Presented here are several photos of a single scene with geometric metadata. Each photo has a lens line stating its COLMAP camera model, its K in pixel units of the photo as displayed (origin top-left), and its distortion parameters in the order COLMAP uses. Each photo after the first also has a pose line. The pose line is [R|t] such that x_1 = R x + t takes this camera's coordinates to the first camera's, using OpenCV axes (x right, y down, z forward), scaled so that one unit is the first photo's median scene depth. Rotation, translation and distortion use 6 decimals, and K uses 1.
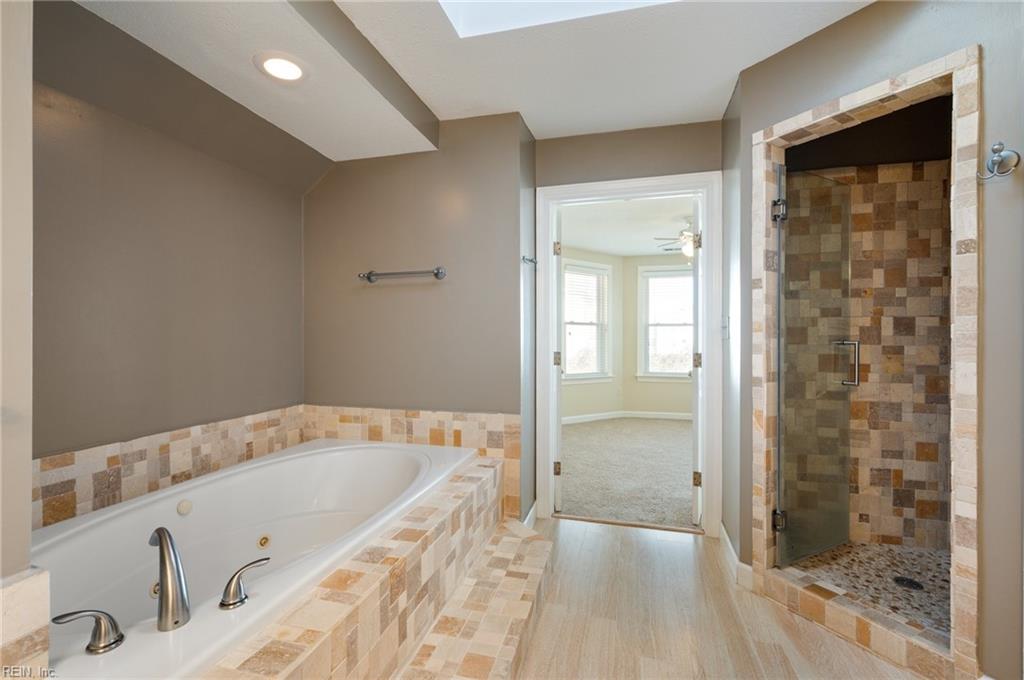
lens RADIAL K [[442.5, 0, 519.2], [0, 442.5, 337.7], [0, 0, 1]] dist [-0.002119, -0.000921]
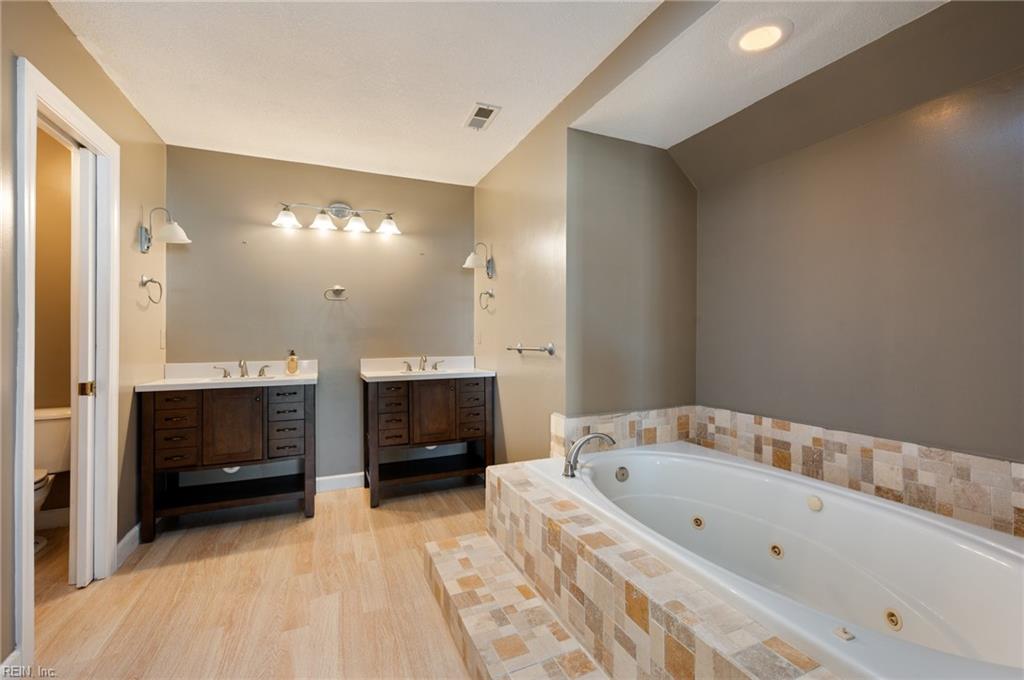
lens RADIAL K [[442.5, 0, 520.9], [0, 442.5, 336.2], [0, 0, 1]] dist [-0.002119, -0.000921]
pose [[-0.785531, -0.000791, -0.618821, 0.413257], [-0.001546, 0.999999, 0.000684, 0.000864], [0.618820, 0.001494, -0.785531, 1.419776]]
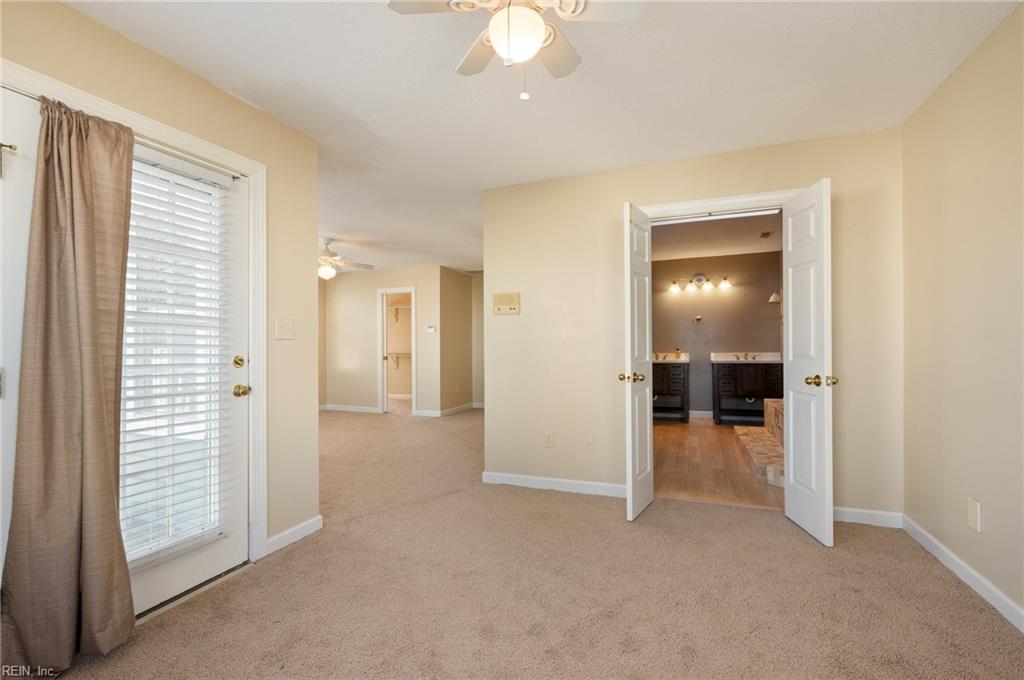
lens RADIAL K [[442.5, 0, 510.1], [0, 442.5, 340.7], [0, 0, 1]] dist [-0.002119, -0.000921]
pose [[-0.989968, 0.010812, 0.140877, 0.895988], [0.010959, 0.999940, 0.000269, -0.018057], [-0.140866, 0.001810, -0.990027, 3.308390]]
